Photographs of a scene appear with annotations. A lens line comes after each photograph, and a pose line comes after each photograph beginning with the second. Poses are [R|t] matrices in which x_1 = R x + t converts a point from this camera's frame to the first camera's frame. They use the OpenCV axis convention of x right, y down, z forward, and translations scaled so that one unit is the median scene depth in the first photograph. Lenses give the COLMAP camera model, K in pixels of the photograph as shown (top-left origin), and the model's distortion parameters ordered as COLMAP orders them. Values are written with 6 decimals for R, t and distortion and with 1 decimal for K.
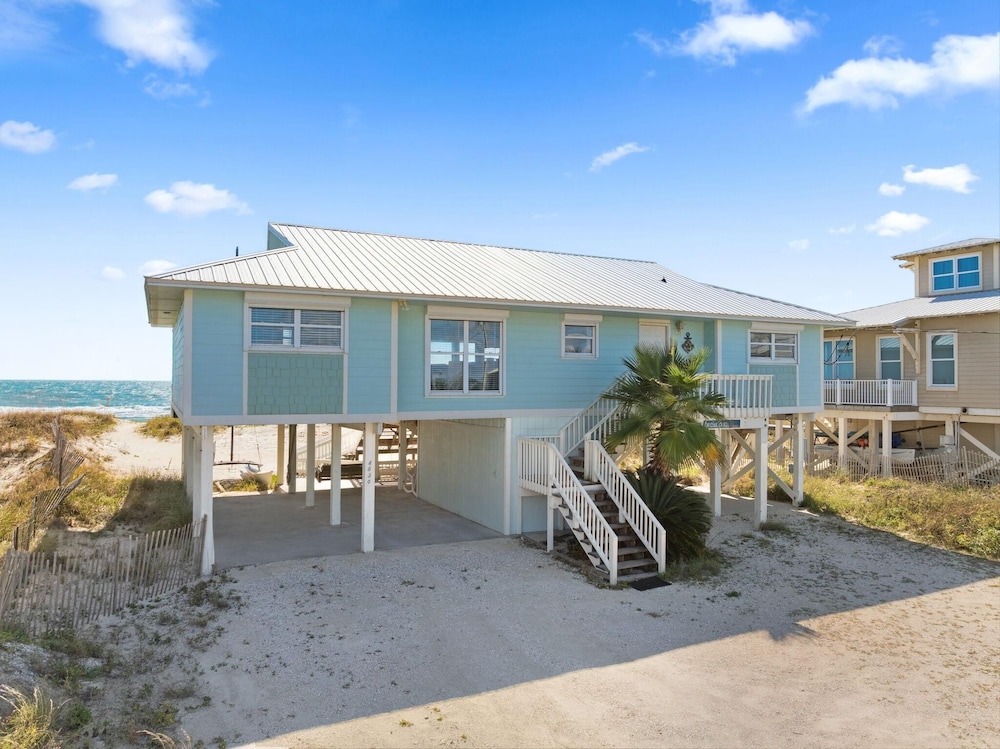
lens RADIAL K [[704.6, 0, 500.0], [0, 704.6, 374.5], [0, 0, 1]] dist [-0.065304, 0.037490]
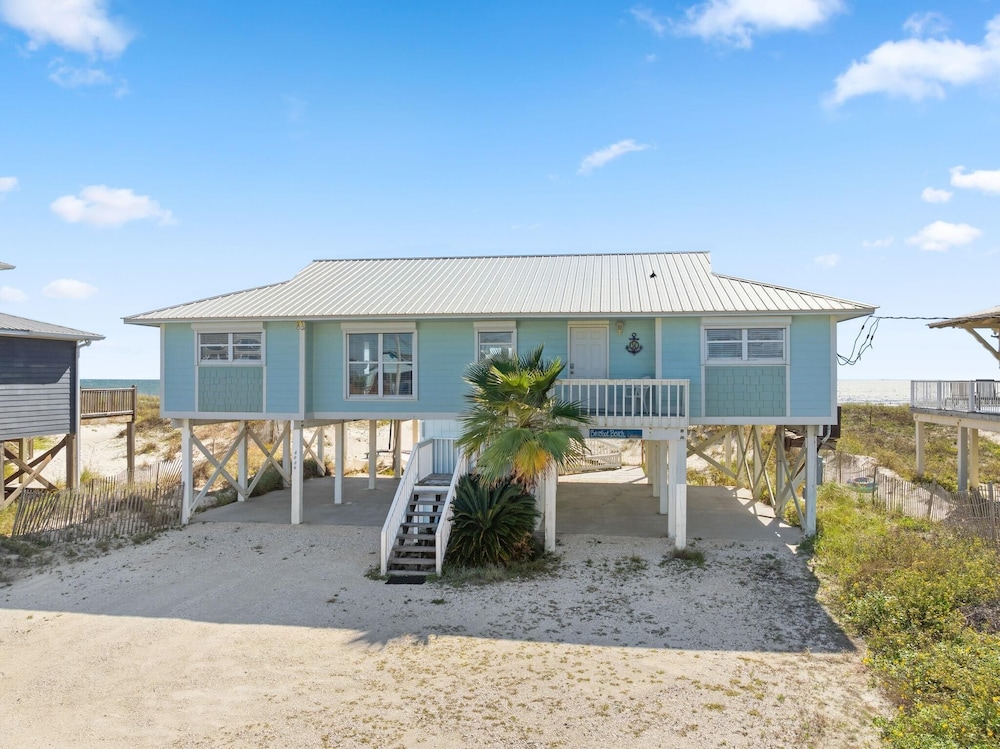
lens RADIAL K [[700.4, 0, 500.0], [0, 700.4, 374.5], [0, 0, 1]] dist [-0.042889, 0.005388]
pose [[0.821904, -0.008311, -0.569566, 0.946240], [0.009041, 0.999958, -0.001545, -0.008362], [0.569555, -0.003880, 0.821944, 0.219638]]
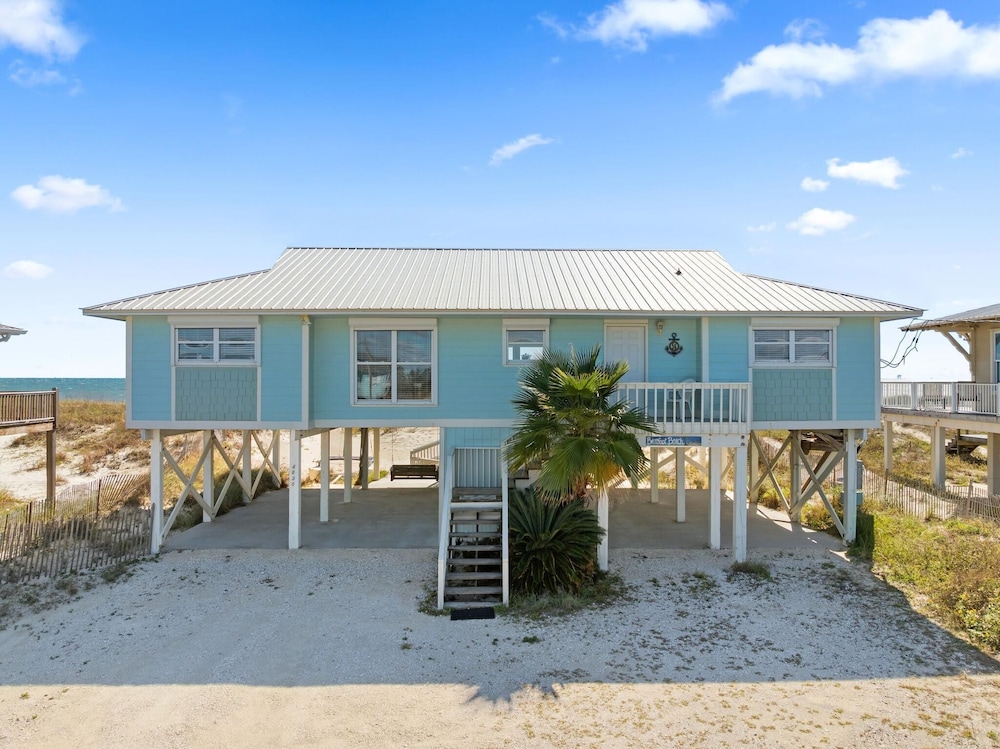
lens RADIAL K [[704.6, 0, 500.0], [0, 704.6, 374.5], [0, 0, 1]] dist [-0.065304, 0.037490]
pose [[0.903830, -0.006266, -0.427845, 0.651807], [0.008036, 0.999965, 0.002333, -0.018254], [0.427815, -0.005547, 0.903849, 0.187845]]
